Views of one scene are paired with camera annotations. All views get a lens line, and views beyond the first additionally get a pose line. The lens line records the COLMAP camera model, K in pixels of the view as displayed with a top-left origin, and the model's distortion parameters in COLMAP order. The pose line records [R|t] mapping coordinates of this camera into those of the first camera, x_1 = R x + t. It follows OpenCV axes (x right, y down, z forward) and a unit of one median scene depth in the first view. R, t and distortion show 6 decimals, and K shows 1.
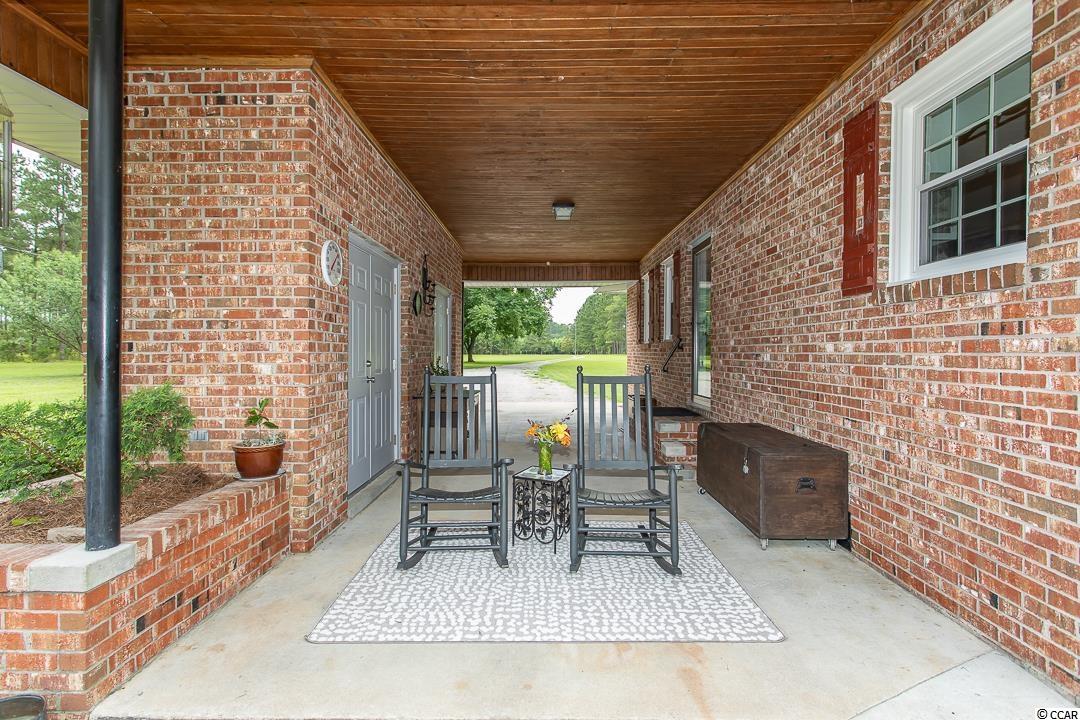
lens RADIAL K [[535.0, 0, 540.0], [0, 535.0, 360.0], [0, 0, 1]] dist [0.000241, 0.000081]
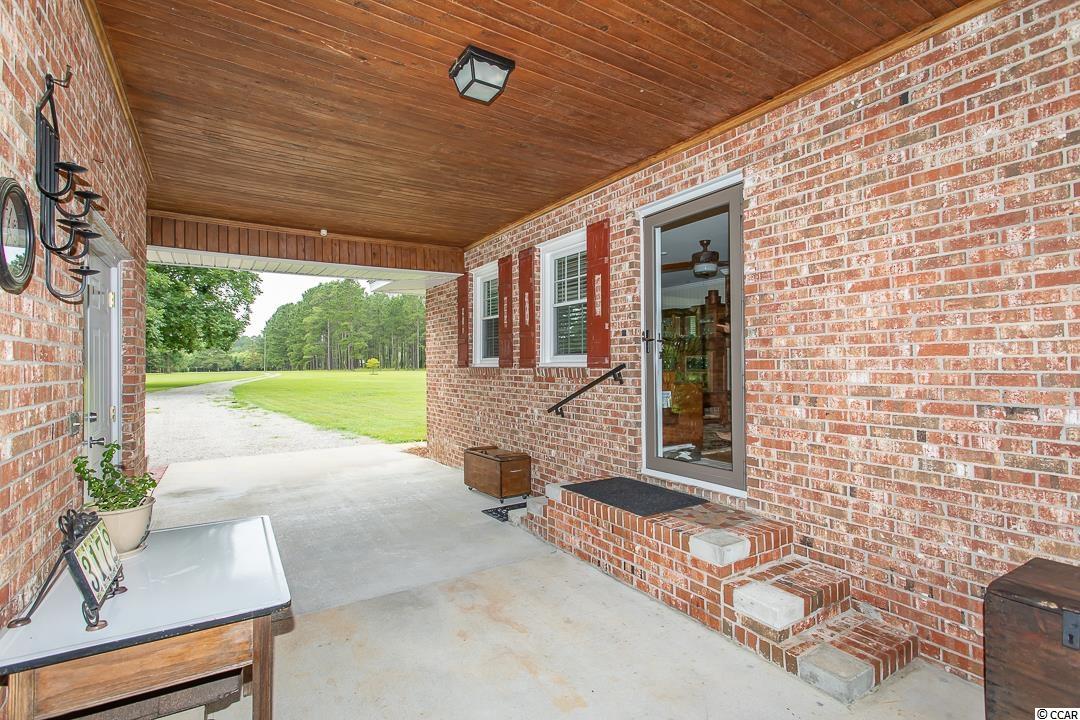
lens RADIAL K [[513.6, 0, 540.0], [0, 513.6, 360.0], [0, 0, 1]] dist [0.001671, 0.000388]
pose [[0.839655, -0.006101, 0.543086, -0.086732], [0.019787, 0.999617, -0.019362, -0.023959], [-0.542760, 0.027003, 0.839454, 0.379738]]
